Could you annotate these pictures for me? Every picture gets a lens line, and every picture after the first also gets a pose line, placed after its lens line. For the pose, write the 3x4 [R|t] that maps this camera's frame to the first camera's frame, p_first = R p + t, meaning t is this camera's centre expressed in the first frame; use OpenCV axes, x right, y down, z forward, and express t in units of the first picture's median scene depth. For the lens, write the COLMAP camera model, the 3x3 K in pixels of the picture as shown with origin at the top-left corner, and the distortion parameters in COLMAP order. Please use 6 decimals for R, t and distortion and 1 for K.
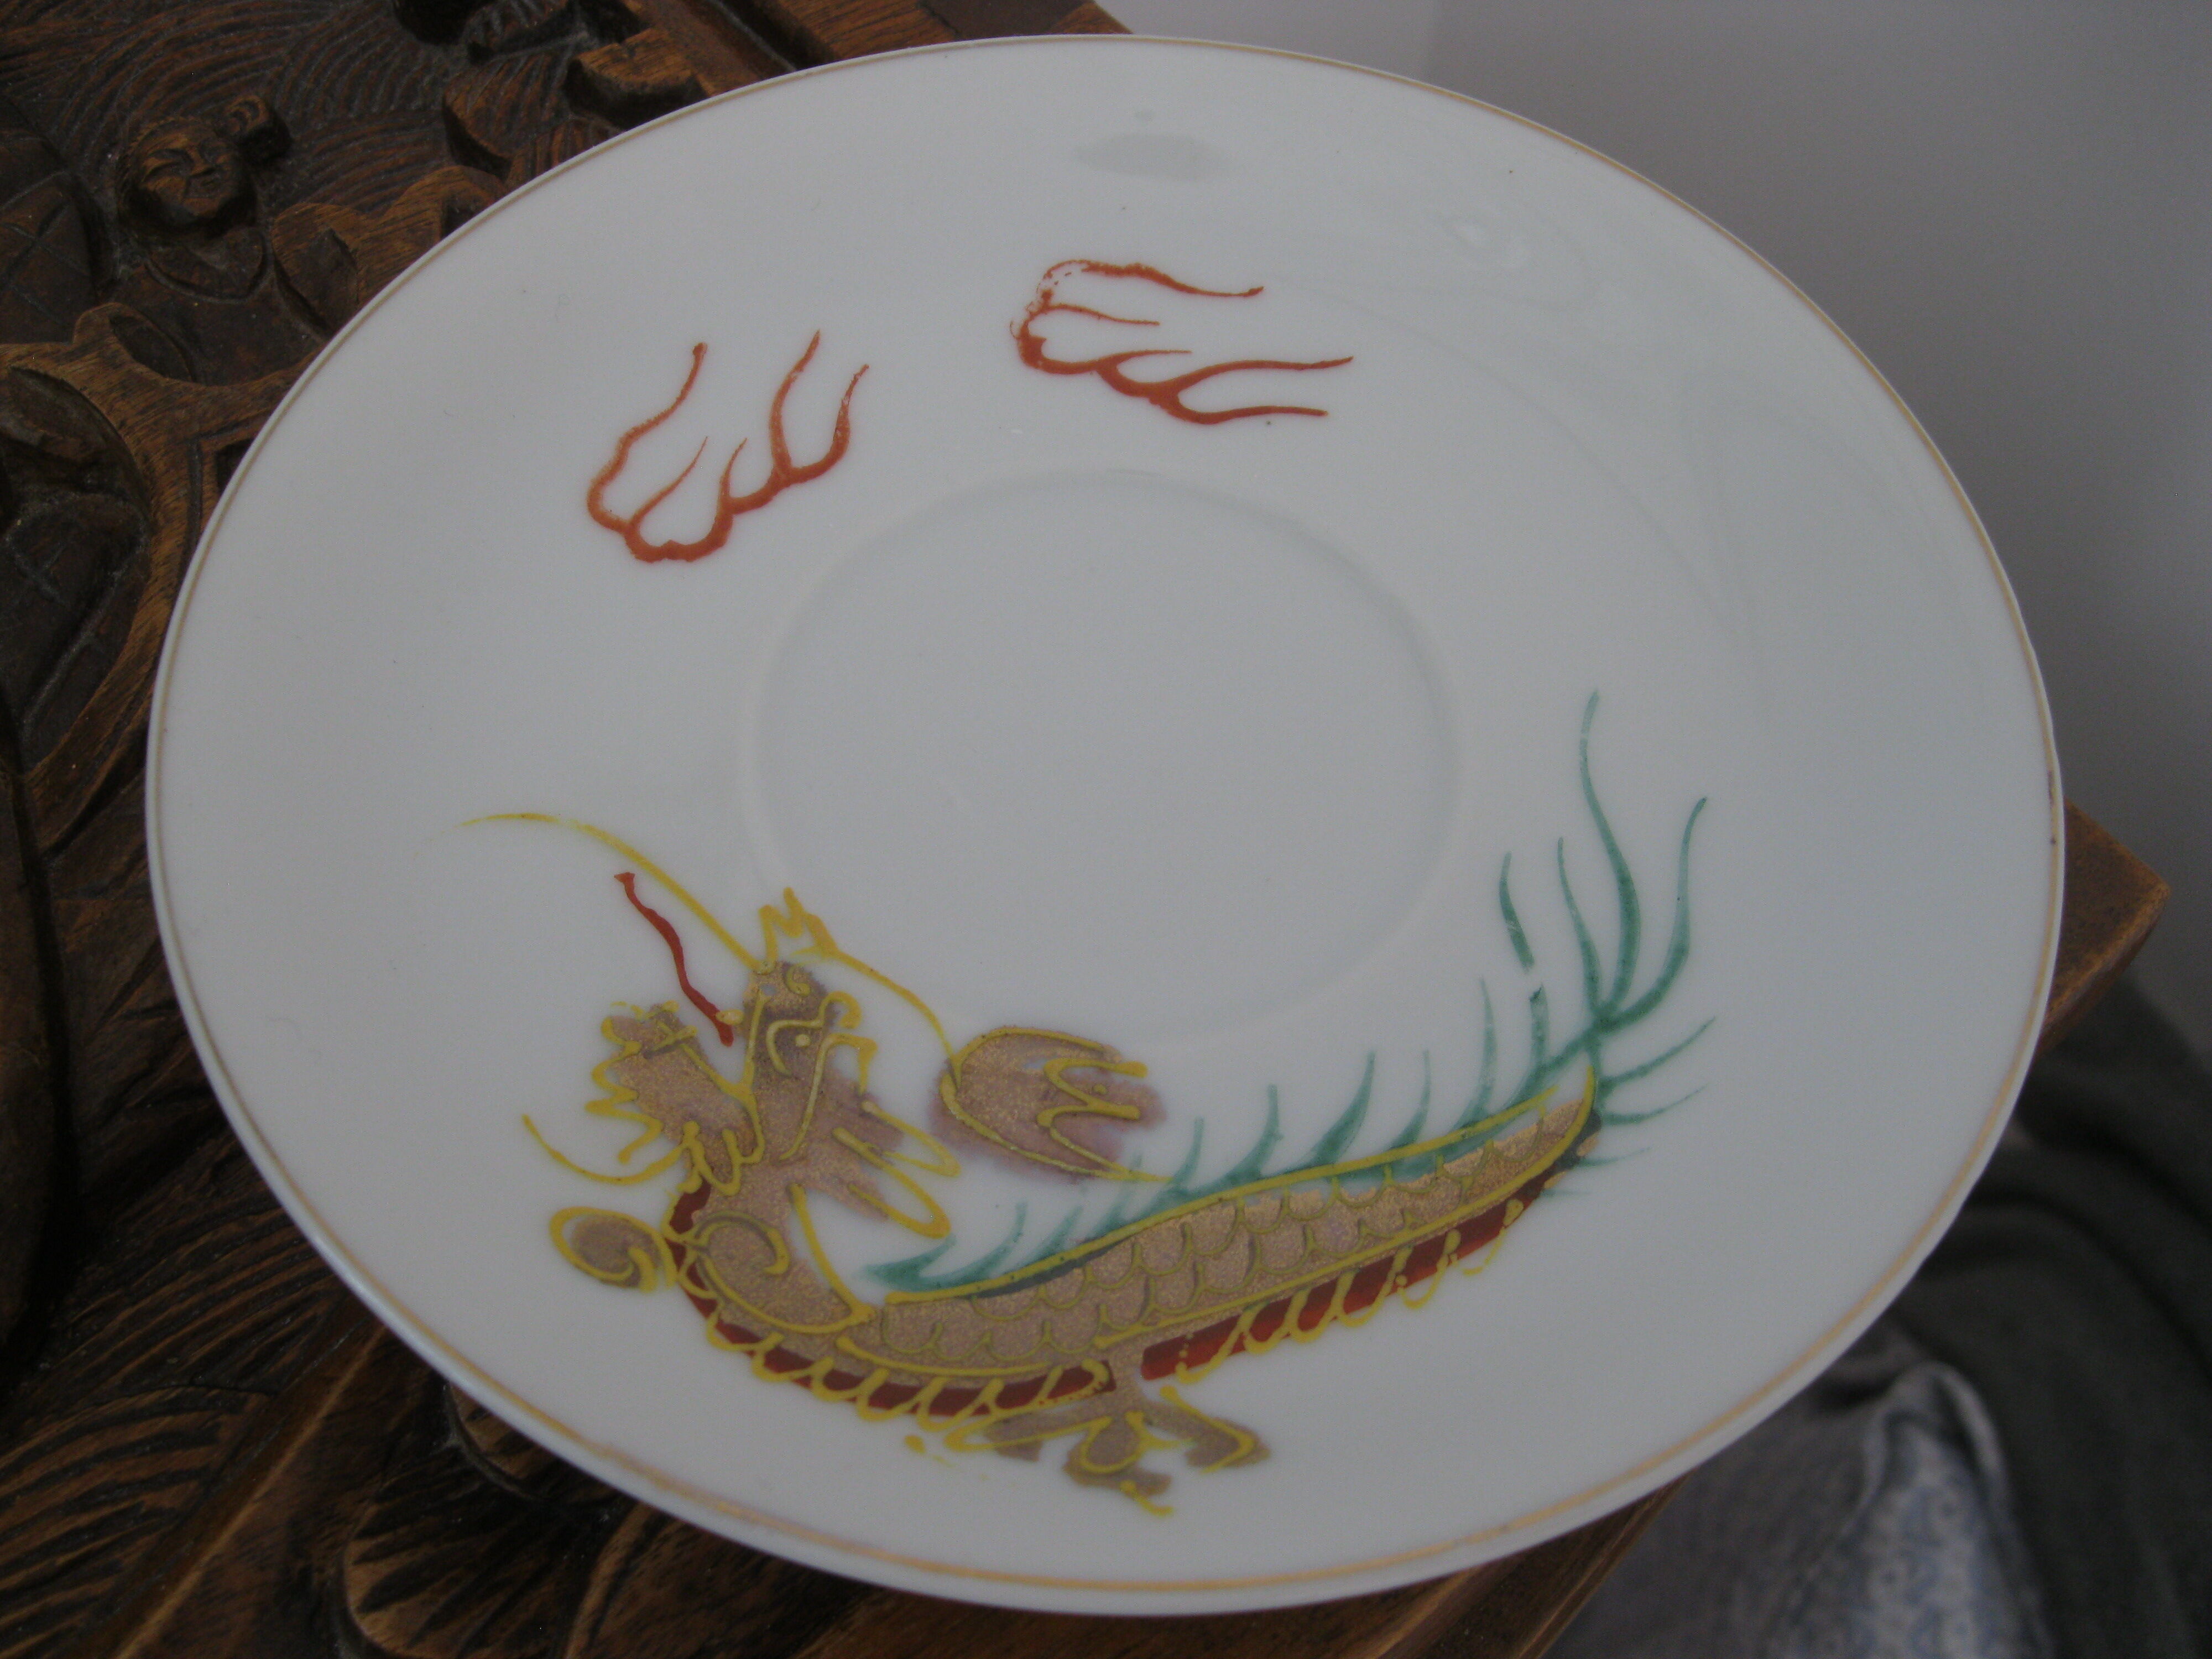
lens RADIAL K [[2274.5, 0, 1088.5], [0, 2274.5, 809.5], [0, 0, 1]] dist [-0.104554, 0.000000]
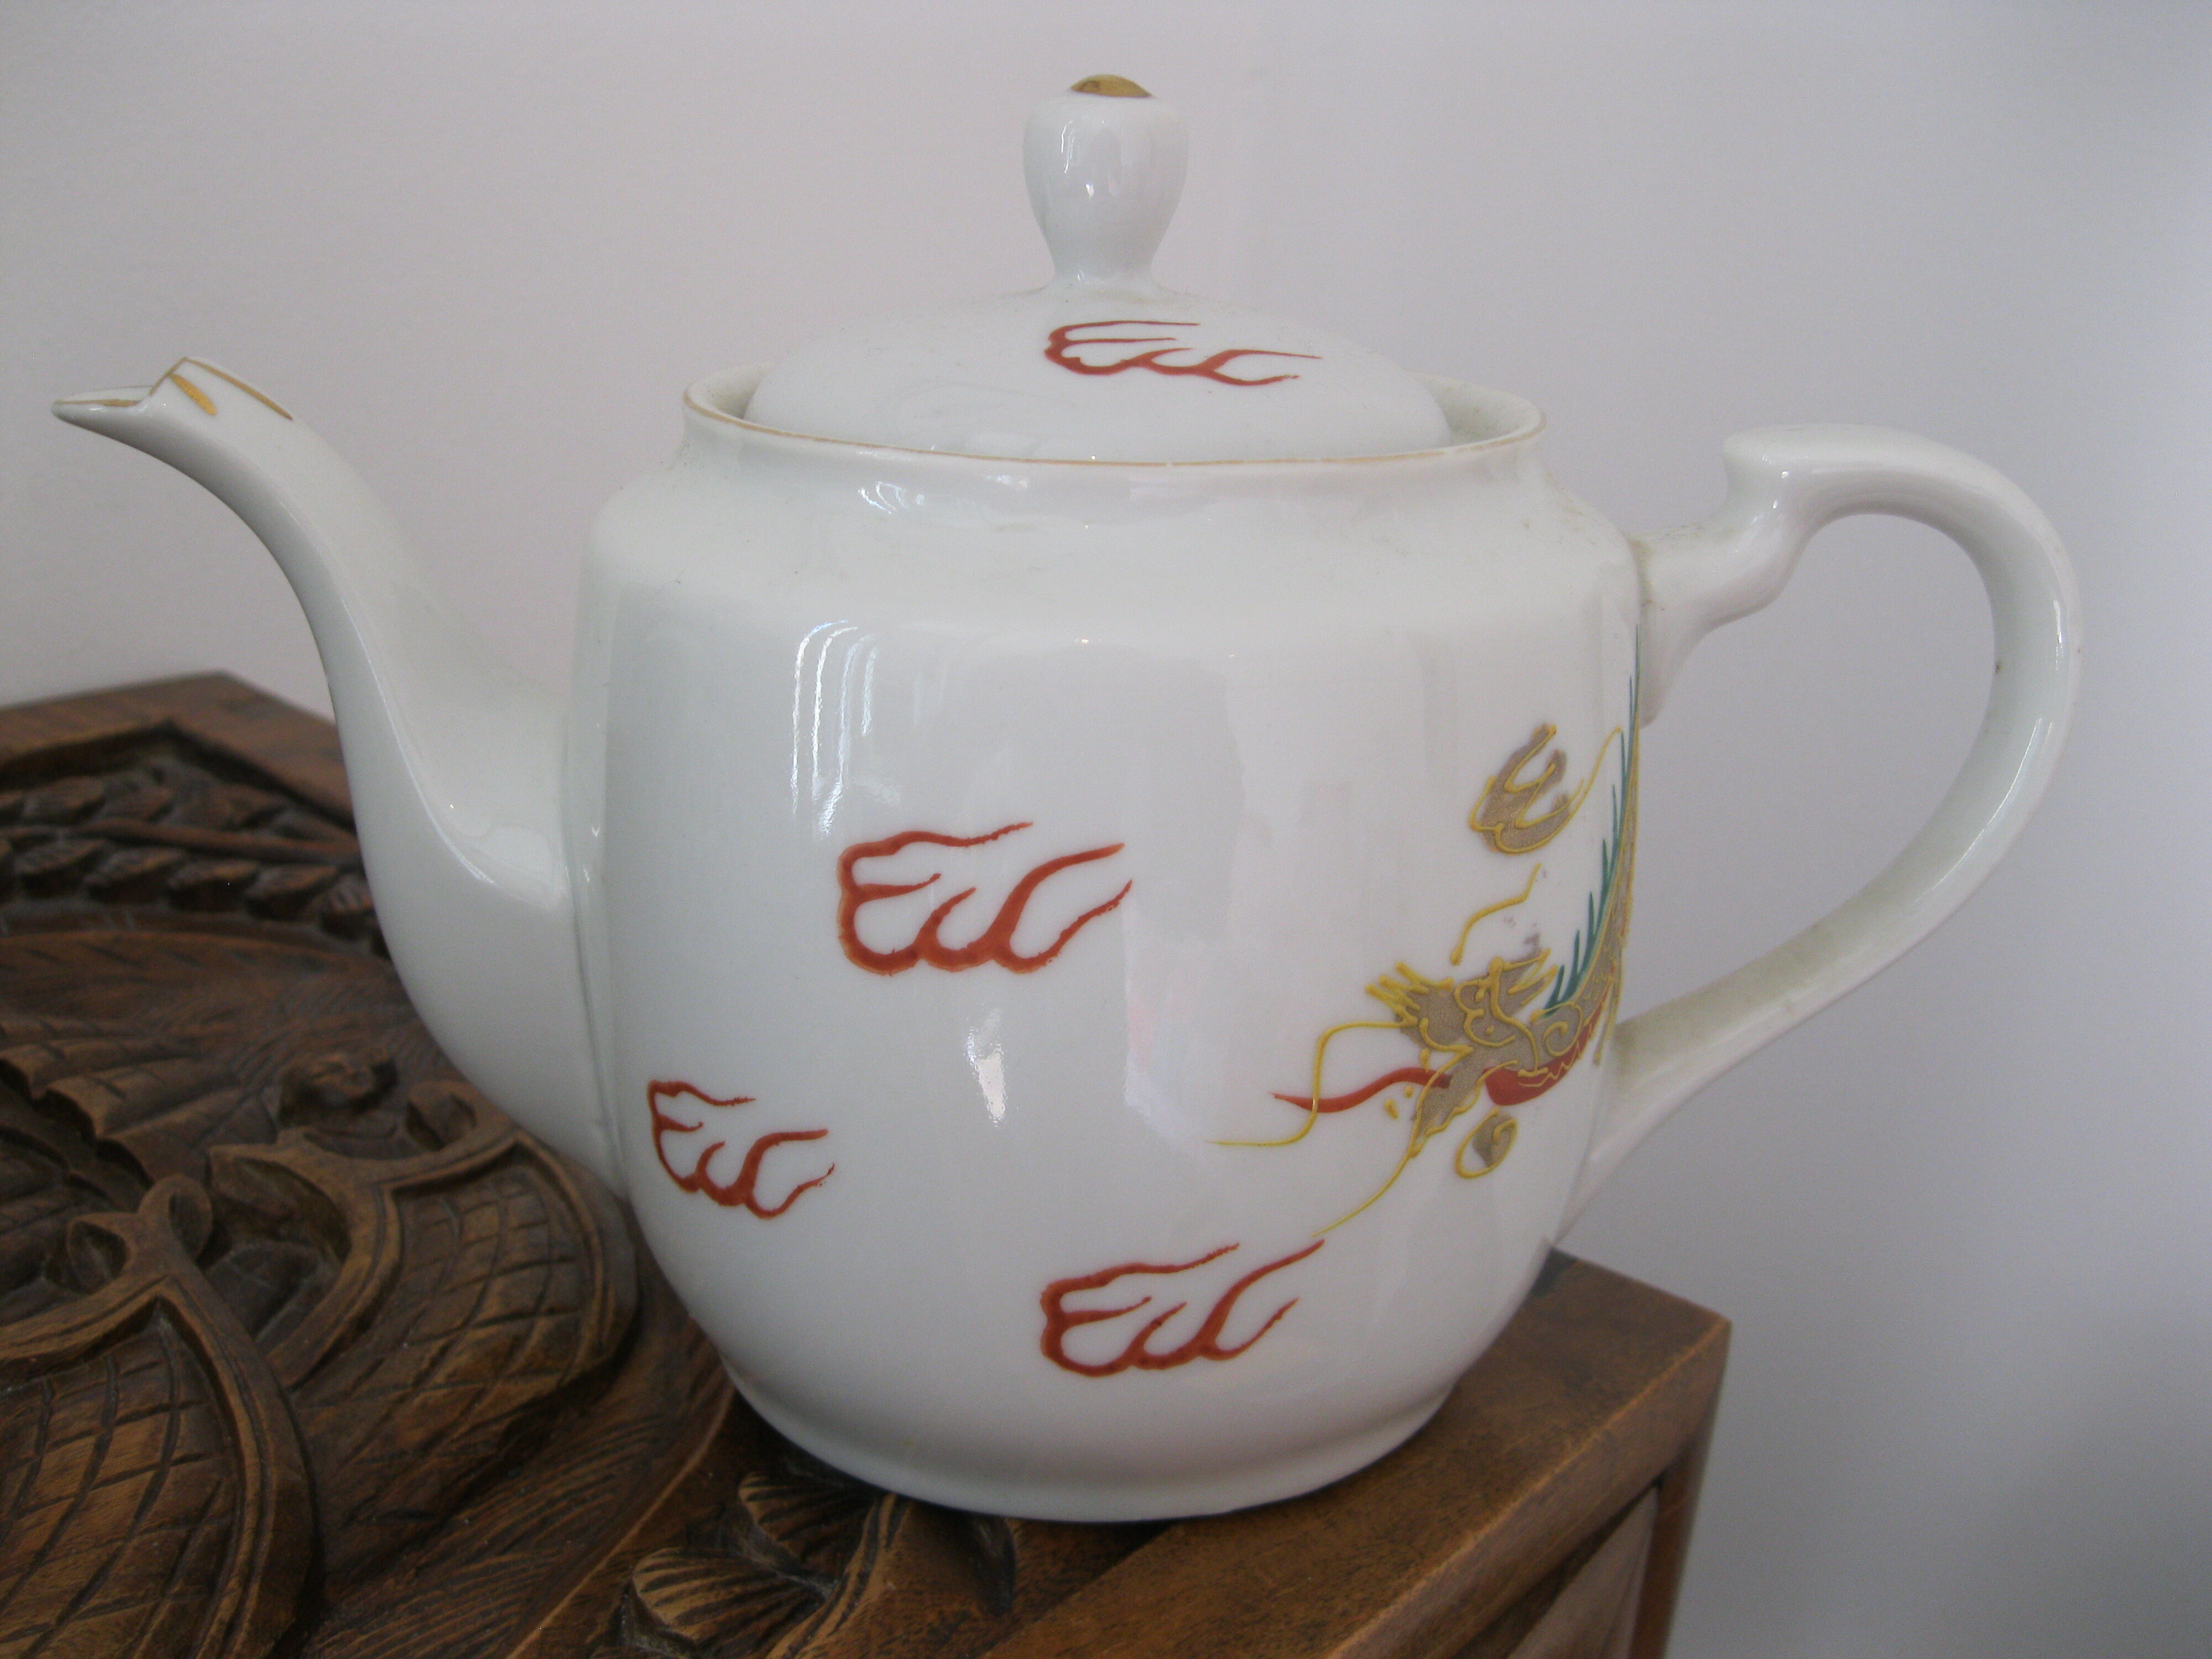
lens RADIAL K [[2274.5, 0, 1036.7], [0, 2274.5, 840.1], [0, 0, 1]] dist [-0.104554, 0.000000]
pose [[0.990612, -0.036601, 0.131715, -0.153417], [0.109437, 0.789730, -0.603614, 0.572388], [-0.081926, 0.612361, 0.786322, -0.317102]]
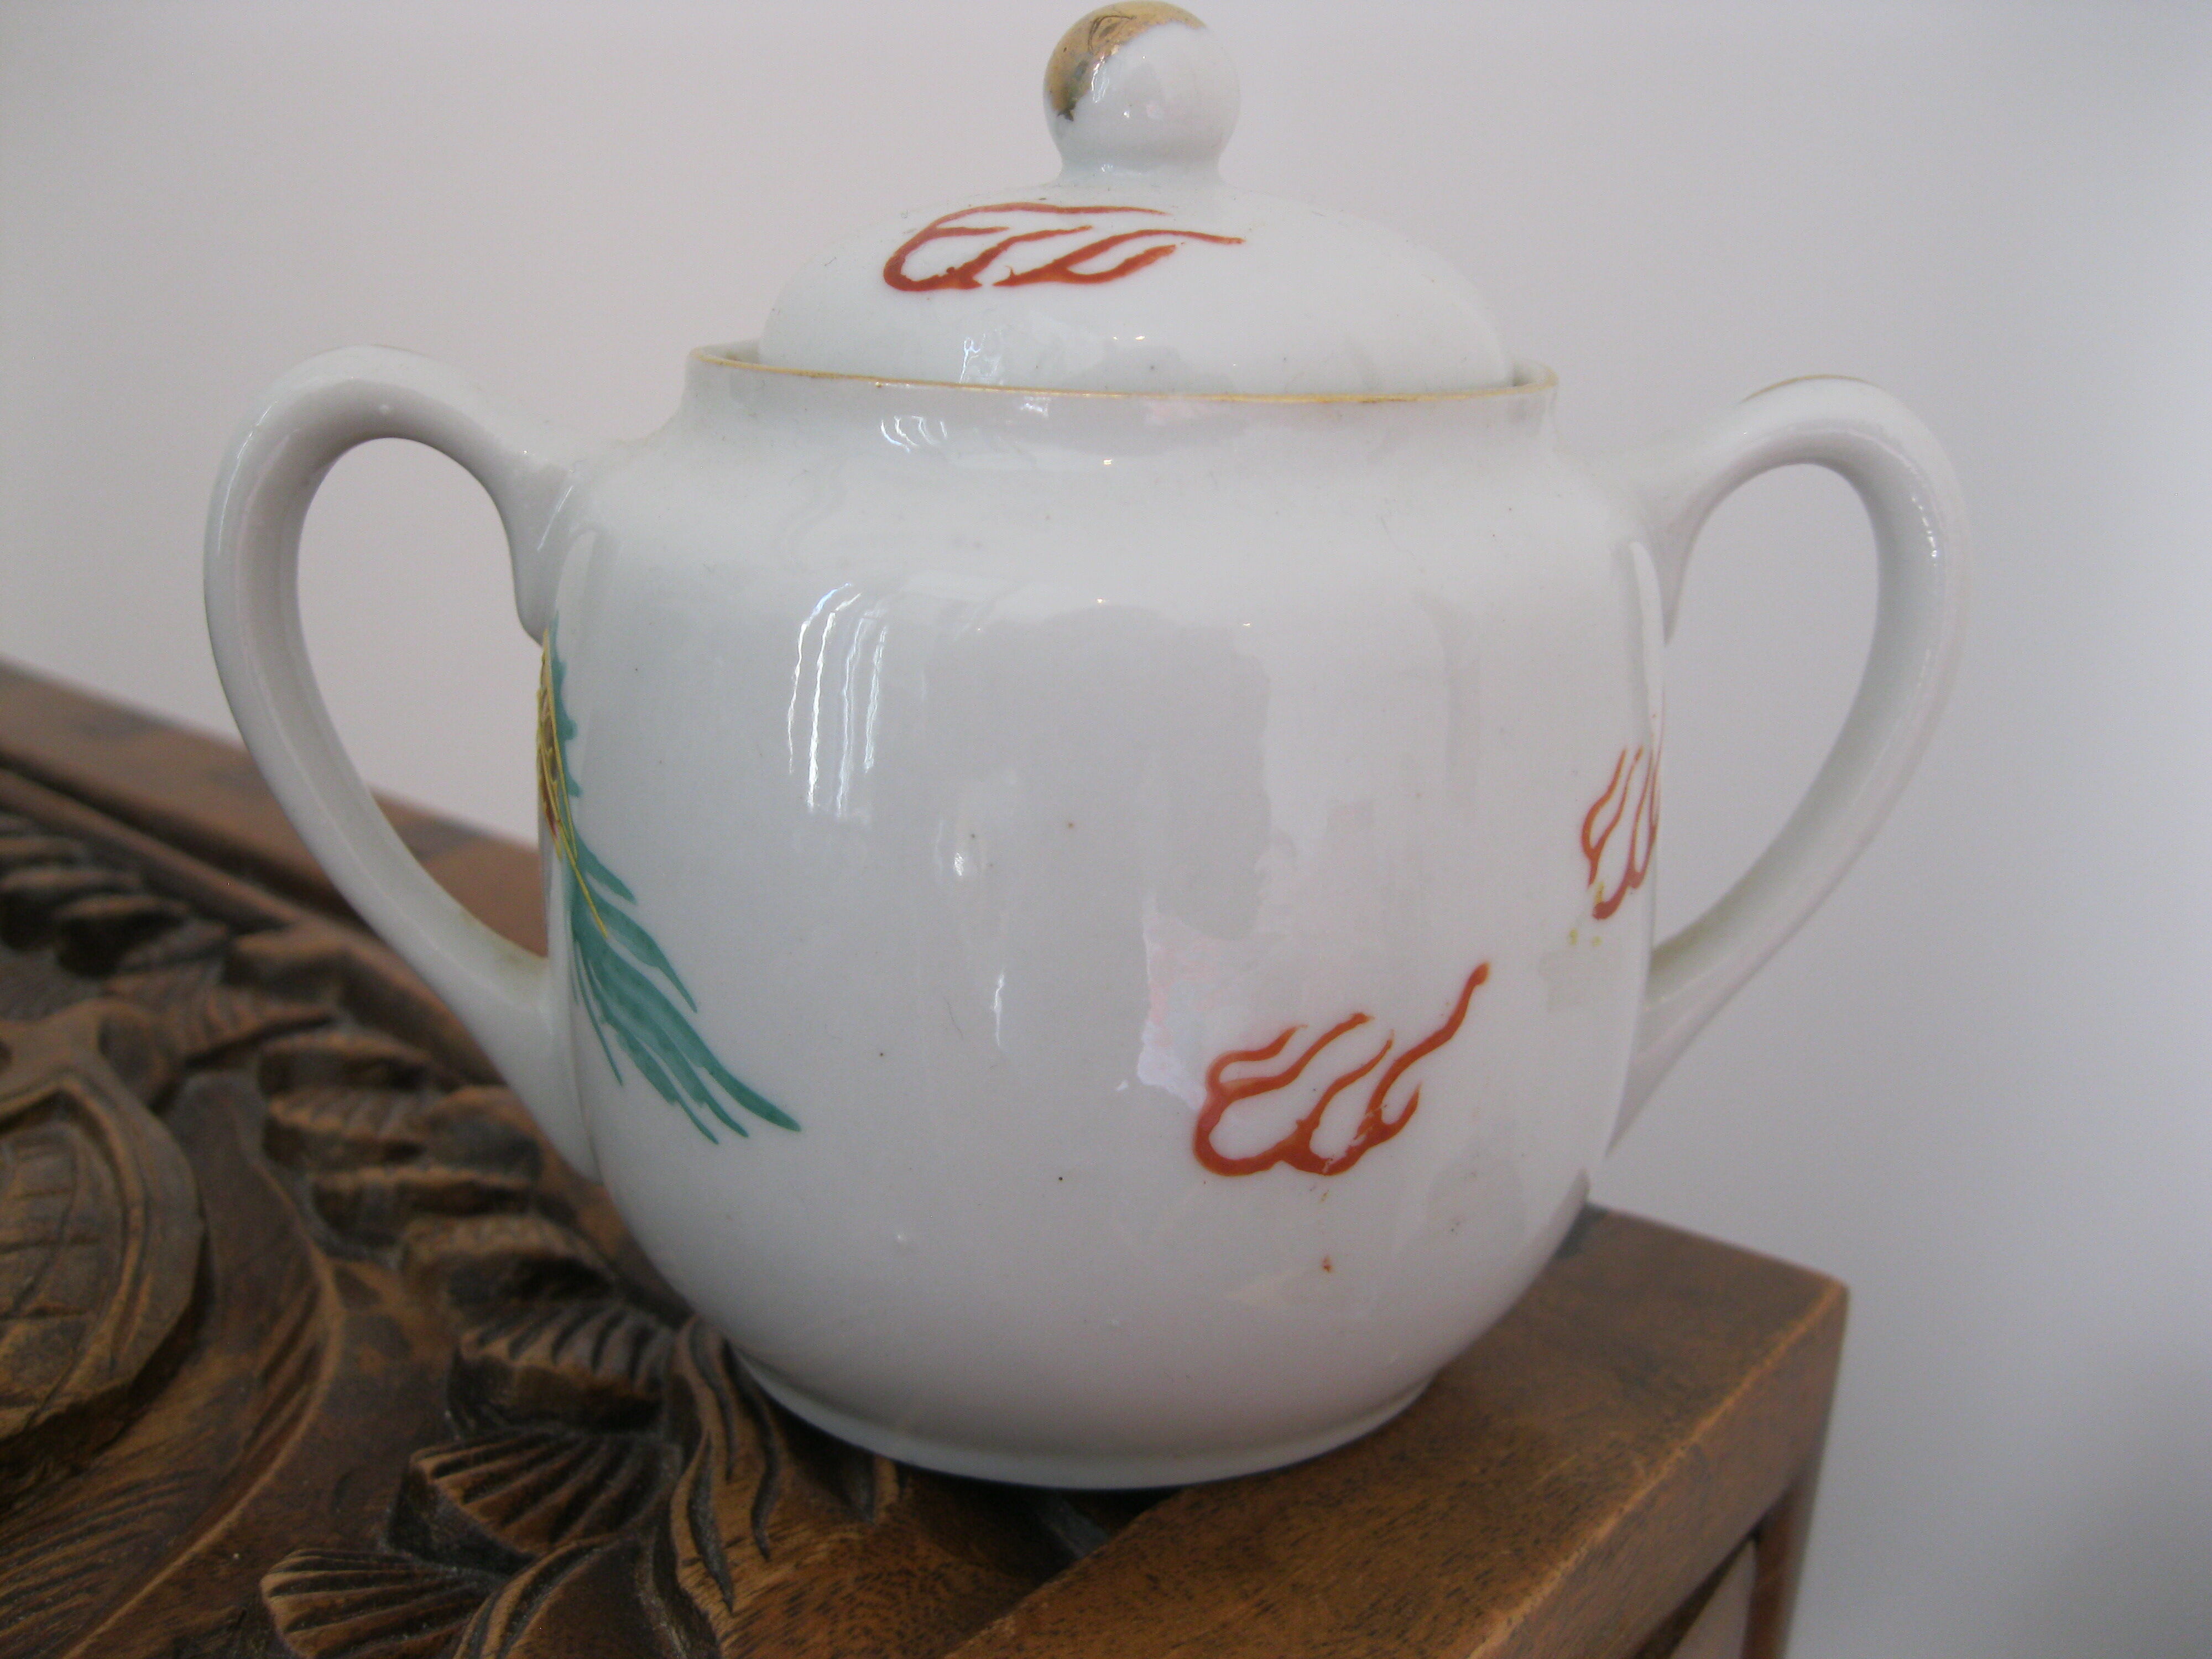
lens RADIAL K [[2274.5, 0, 1060.4], [0, 2274.5, 806.8], [0, 0, 1]] dist [-0.104554, 0.000000]
pose [[0.980787, -0.046357, 0.189493, -0.044982], [0.160744, 0.742422, -0.650362, 0.423733], [-0.110535, 0.668326, 0.735610, 0.130552]]
